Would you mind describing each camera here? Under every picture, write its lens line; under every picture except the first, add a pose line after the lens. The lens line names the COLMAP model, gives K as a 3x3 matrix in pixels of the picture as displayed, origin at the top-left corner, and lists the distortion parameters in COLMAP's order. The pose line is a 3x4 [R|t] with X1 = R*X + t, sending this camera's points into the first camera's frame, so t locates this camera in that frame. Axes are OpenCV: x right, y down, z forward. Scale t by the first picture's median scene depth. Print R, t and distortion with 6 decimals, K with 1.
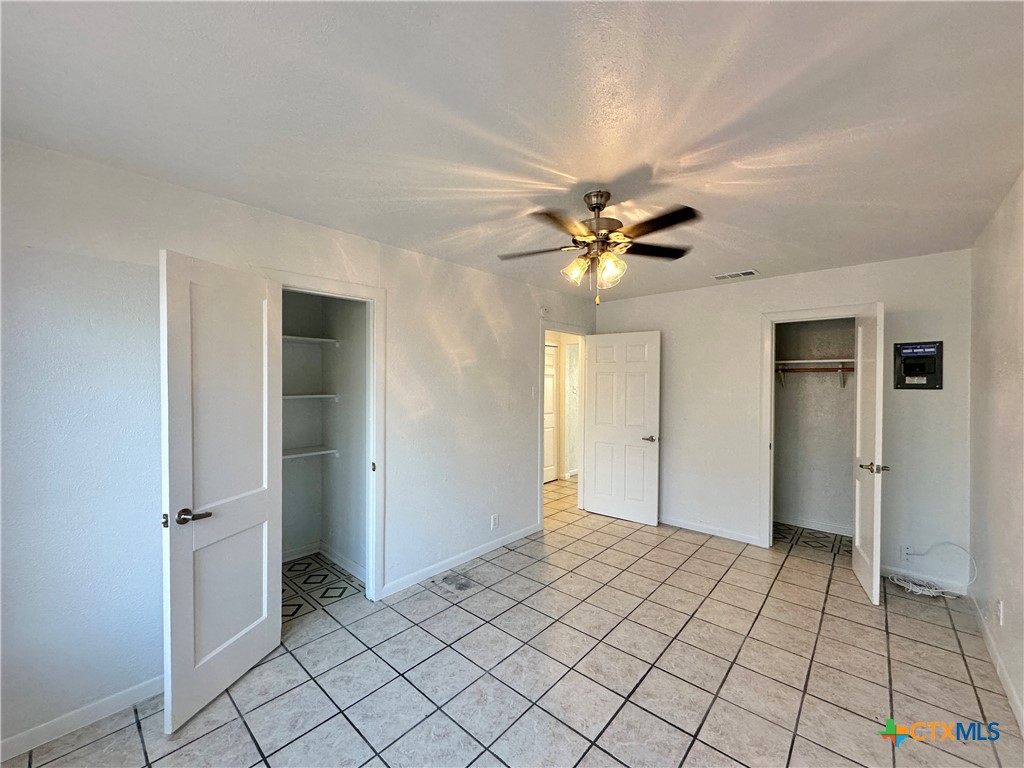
lens RADIAL K [[407.8, 0, 511.8], [0, 407.8, 384.8], [0, 0, 1]] dist [-0.002247, 0.000842]
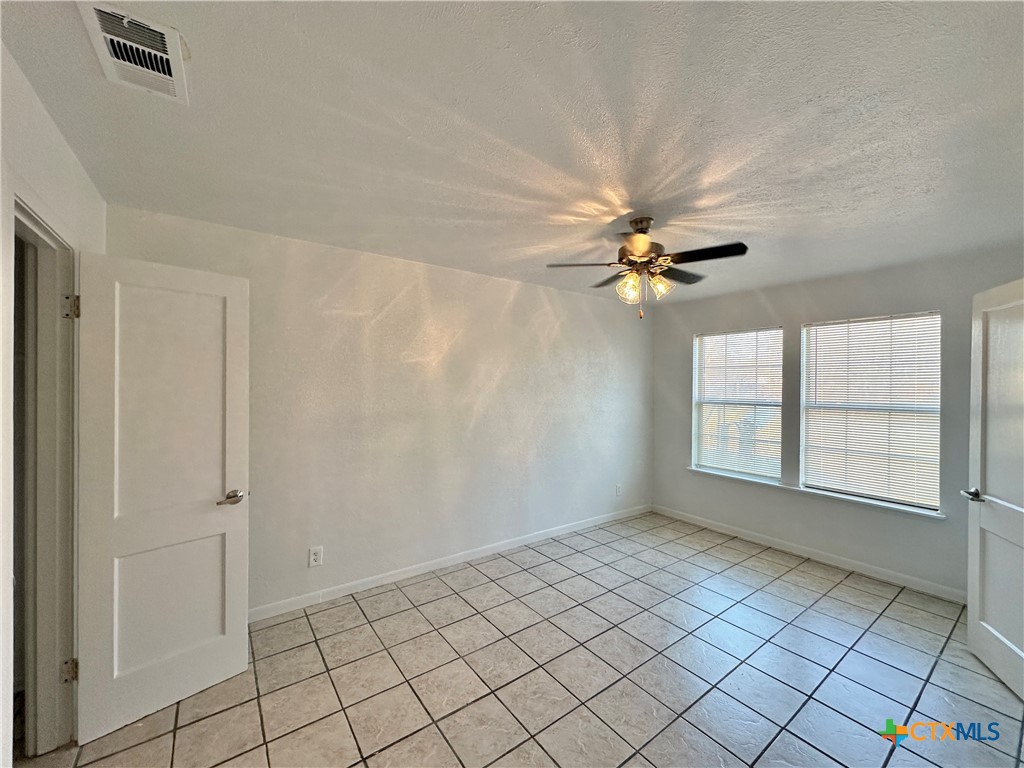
lens RADIAL K [[407.8, 0, 514.8], [0, 407.8, 381.5], [0, 0, 1]] dist [-0.002247, 0.000842]
pose [[-0.979580, -0.012916, 0.200641, 0.235450], [-0.012483, 0.999916, 0.003424, -0.014347], [-0.200669, 0.000849, -0.979659, 1.596231]]
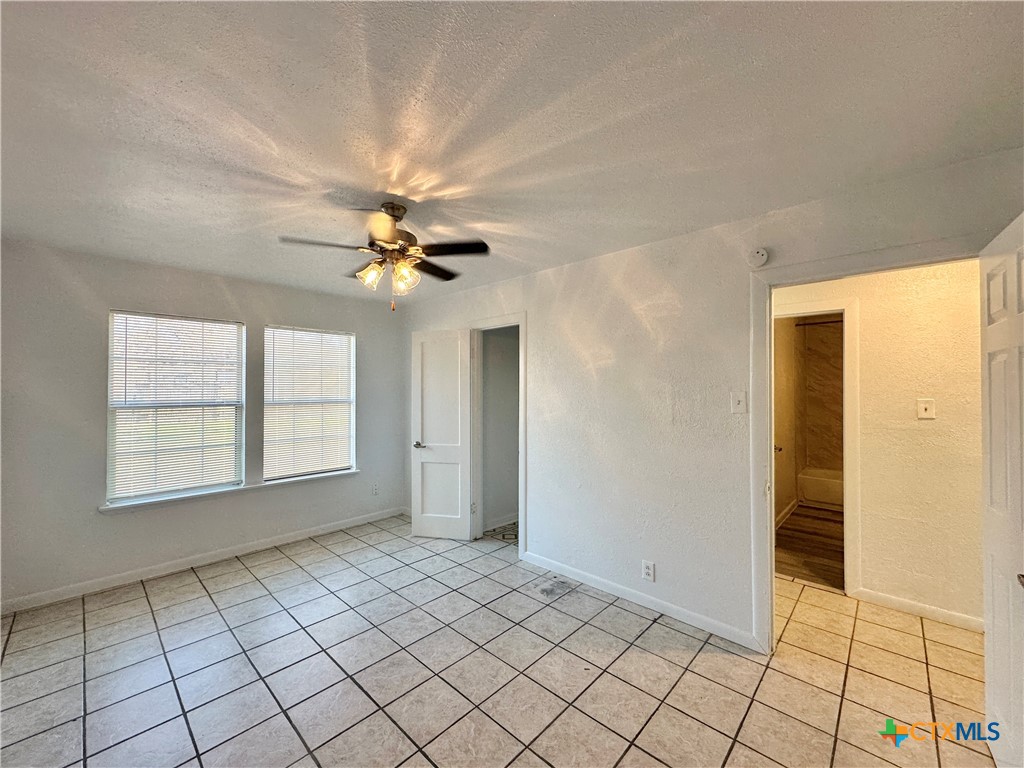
lens RADIAL K [[407.8, 0, 513.4], [0, 407.8, 384.1], [0, 0, 1]] dist [-0.002247, 0.000842]
pose [[-0.017187, -0.013005, -0.999768, 0.923006], [-0.008492, 0.999881, -0.012861, 0.004601], [0.999816, 0.008269, -0.017295, 0.977543]]
